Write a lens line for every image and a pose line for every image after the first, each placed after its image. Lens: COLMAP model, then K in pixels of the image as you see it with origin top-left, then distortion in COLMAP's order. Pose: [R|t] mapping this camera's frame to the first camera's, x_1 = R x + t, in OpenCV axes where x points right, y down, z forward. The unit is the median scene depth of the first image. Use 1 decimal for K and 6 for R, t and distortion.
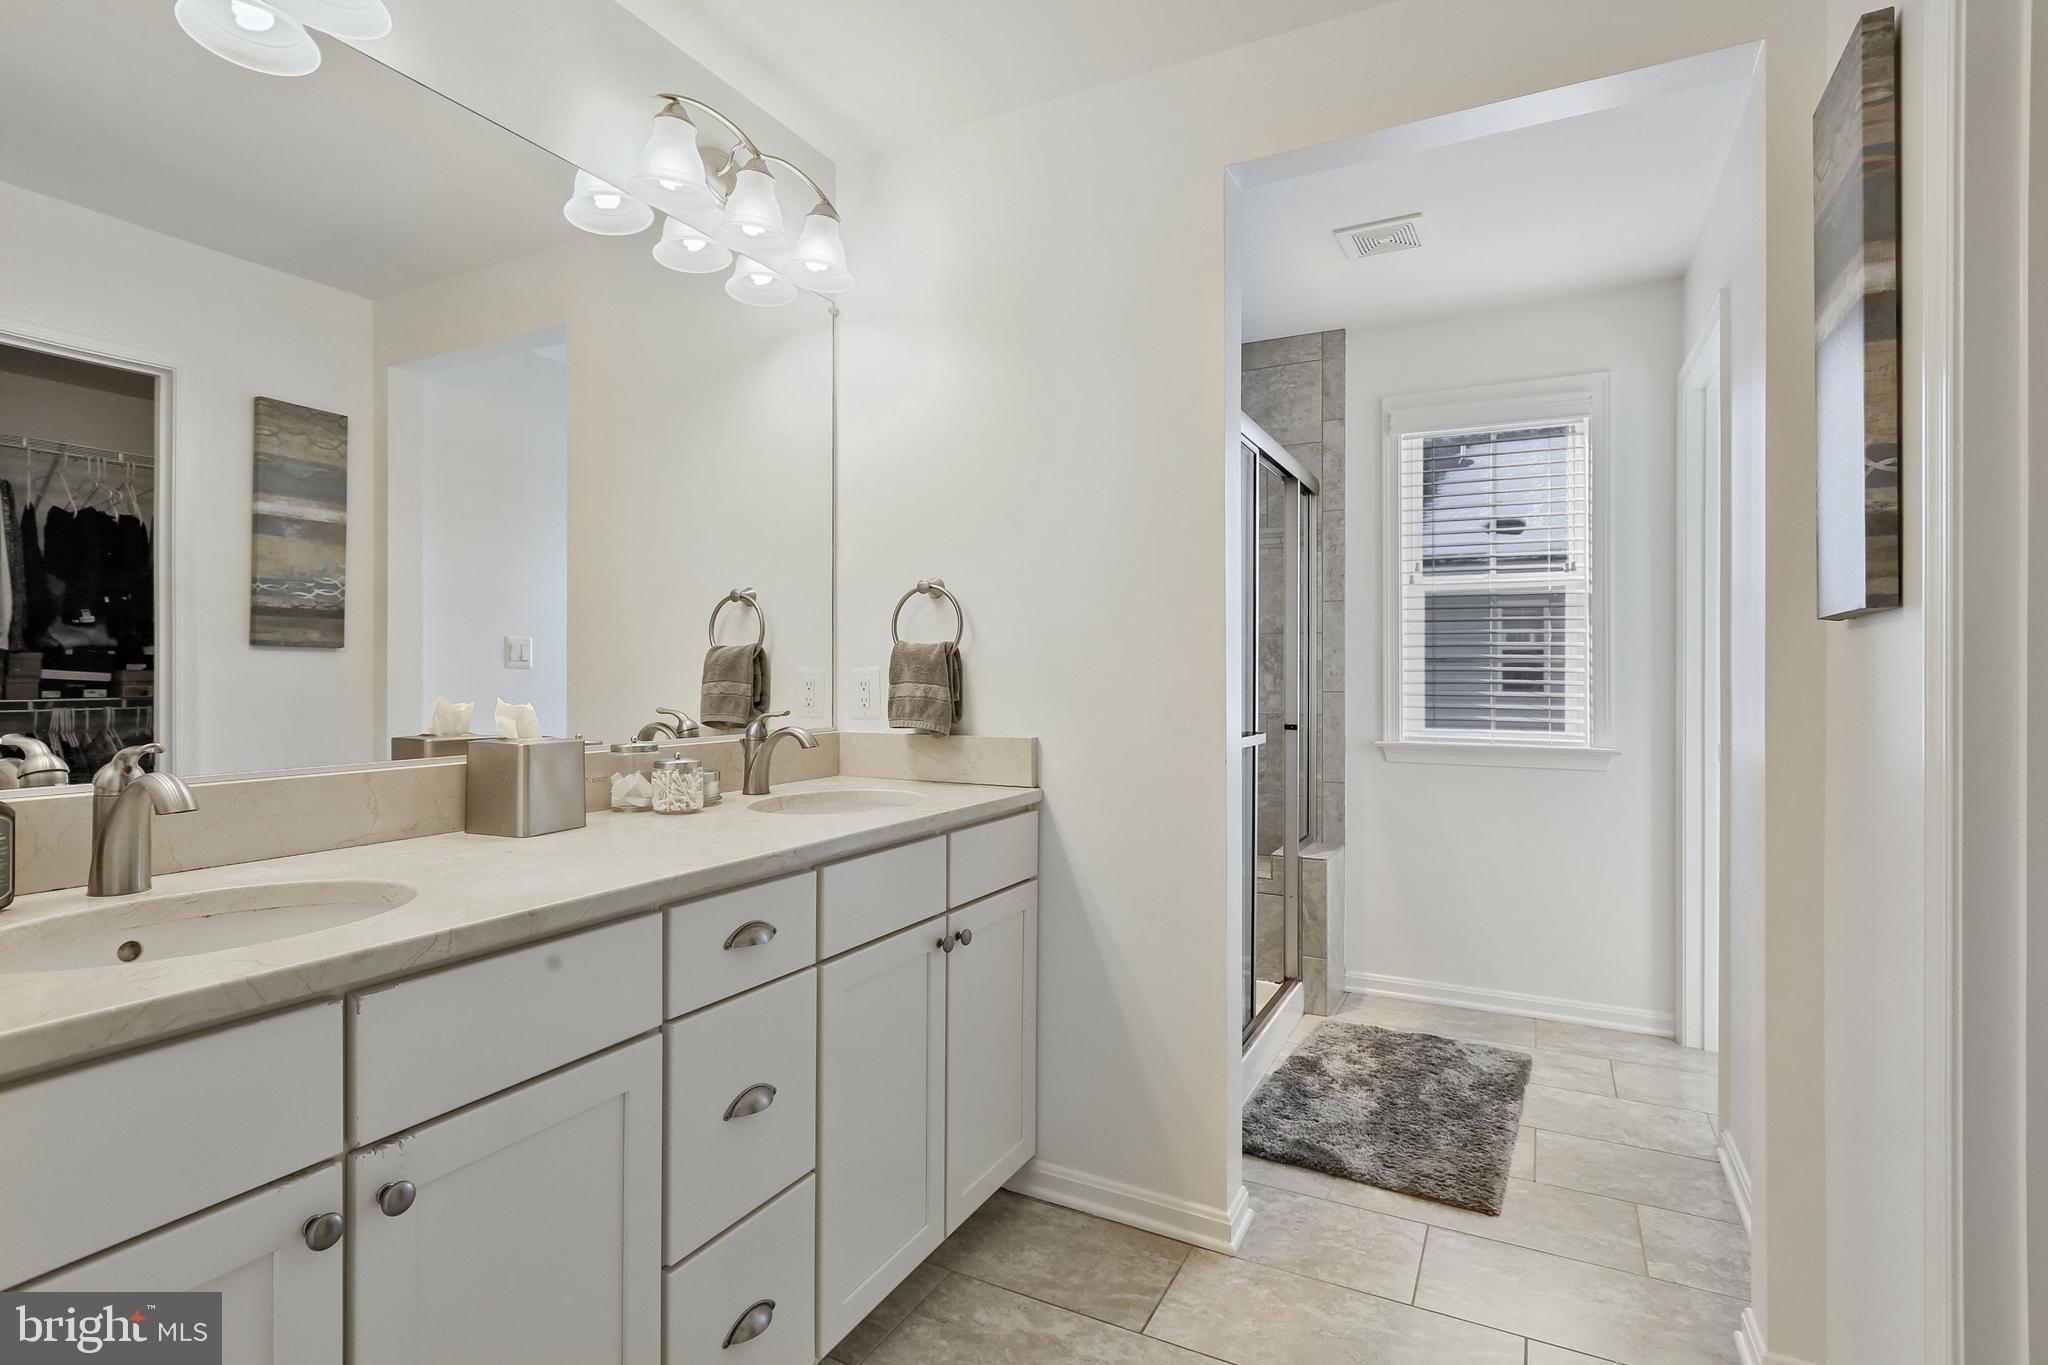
lens RADIAL K [[1002.0, 0, 1034.6], [0, 1002.0, 673.7], [0, 0, 1]] dist [0.000960, 0.001025]
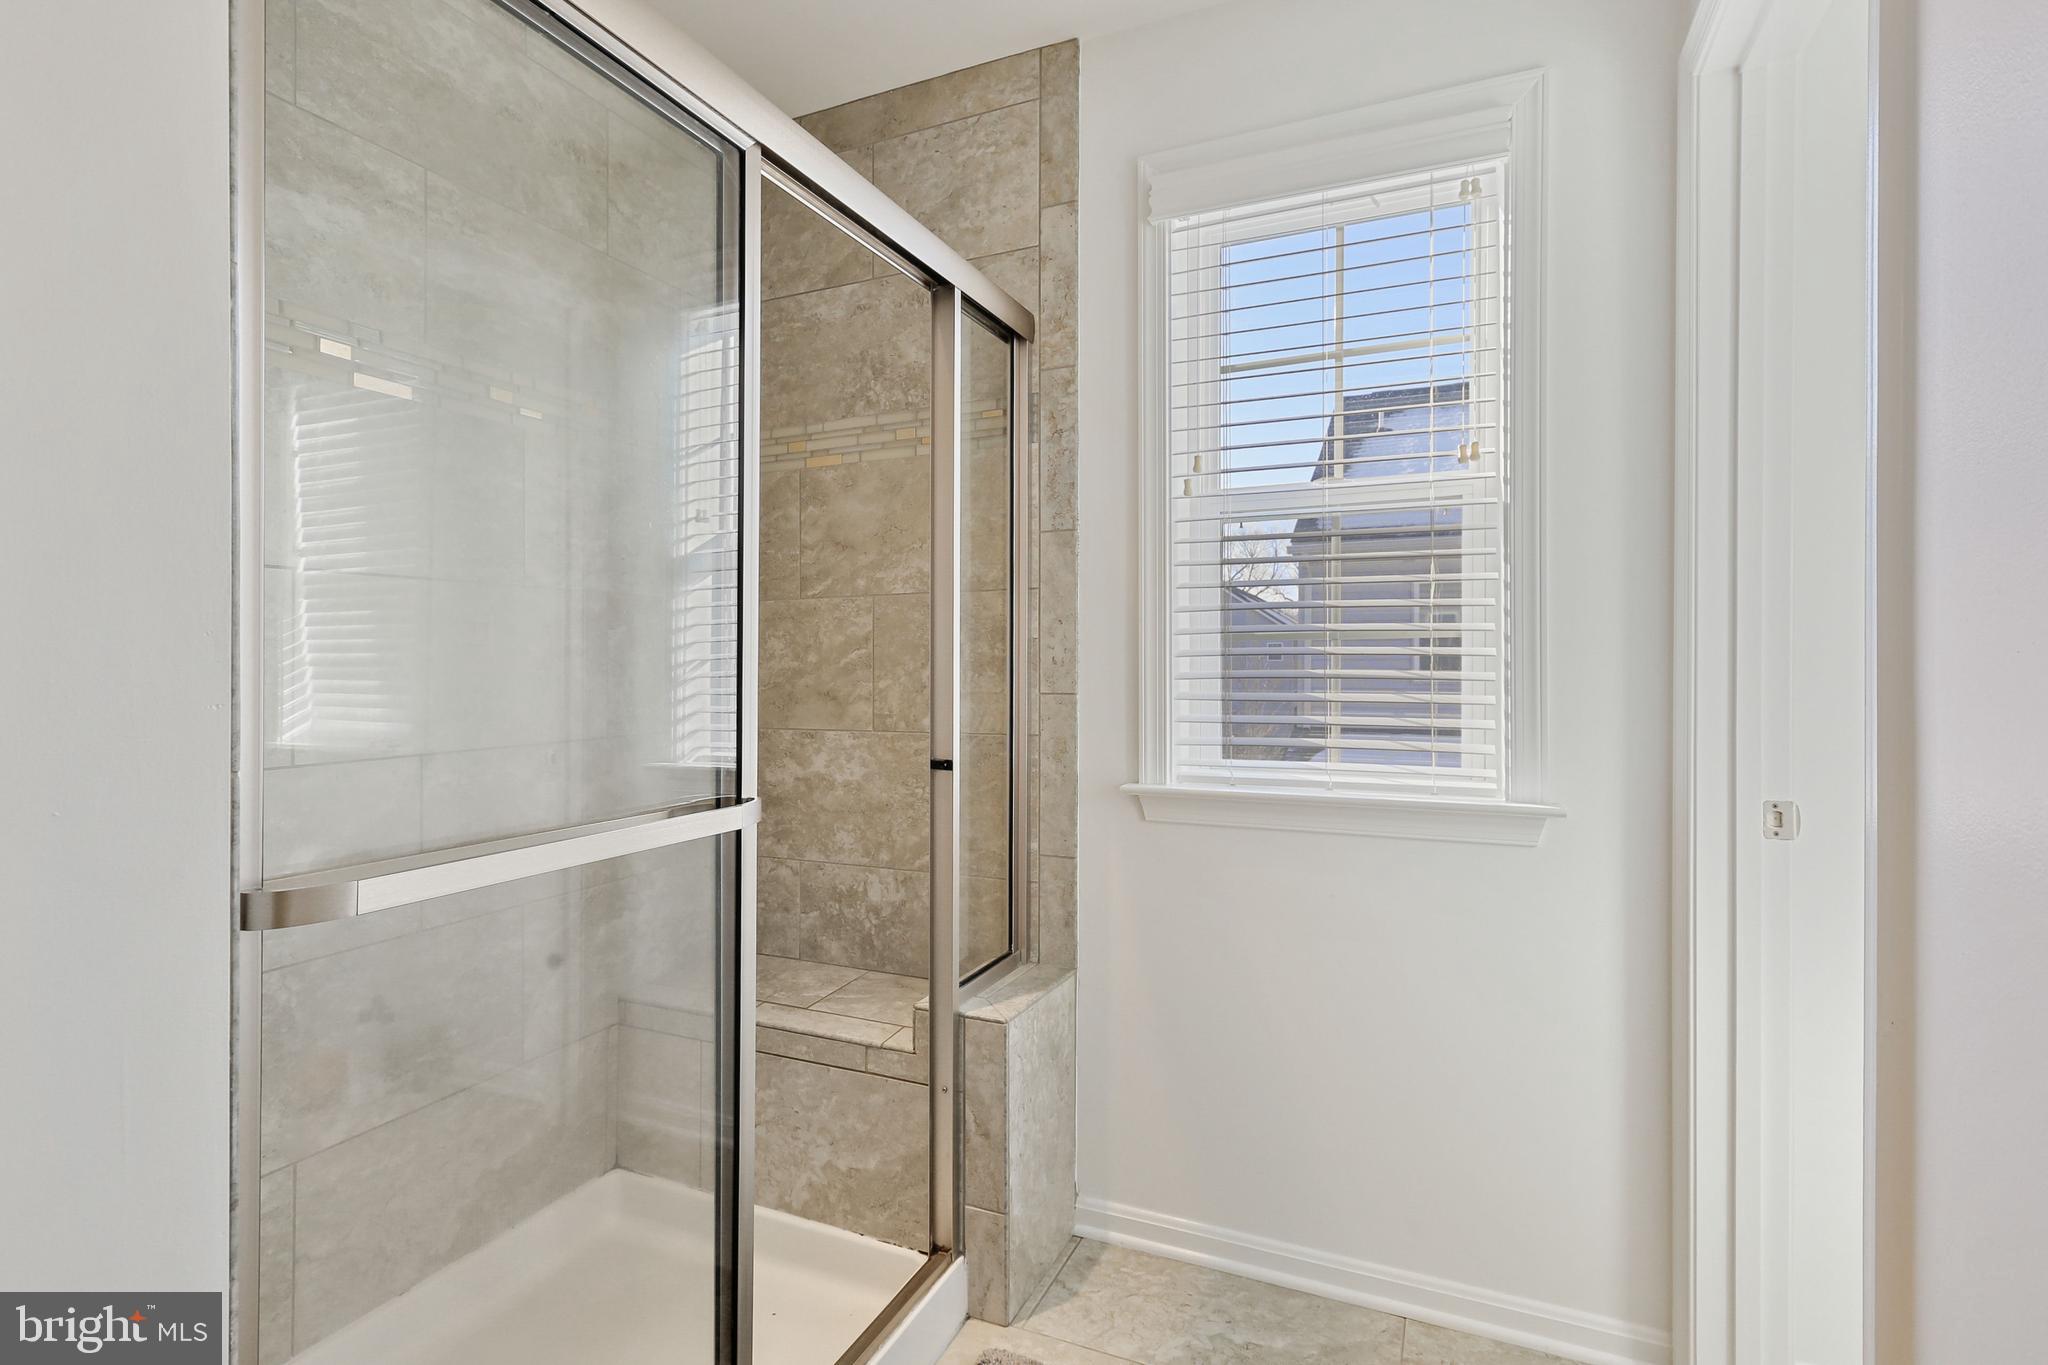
lens RADIAL K [[1002.0, 0, 1014.3], [0, 1002.0, 678.4], [0, 0, 1]] dist [0.000960, 0.001025]
pose [[0.999037, -0.005830, 0.043478, 0.258402], [0.005259, 0.999898, 0.013249, 0.001883], [-0.043550, -0.013008, 0.998967, 0.459973]]
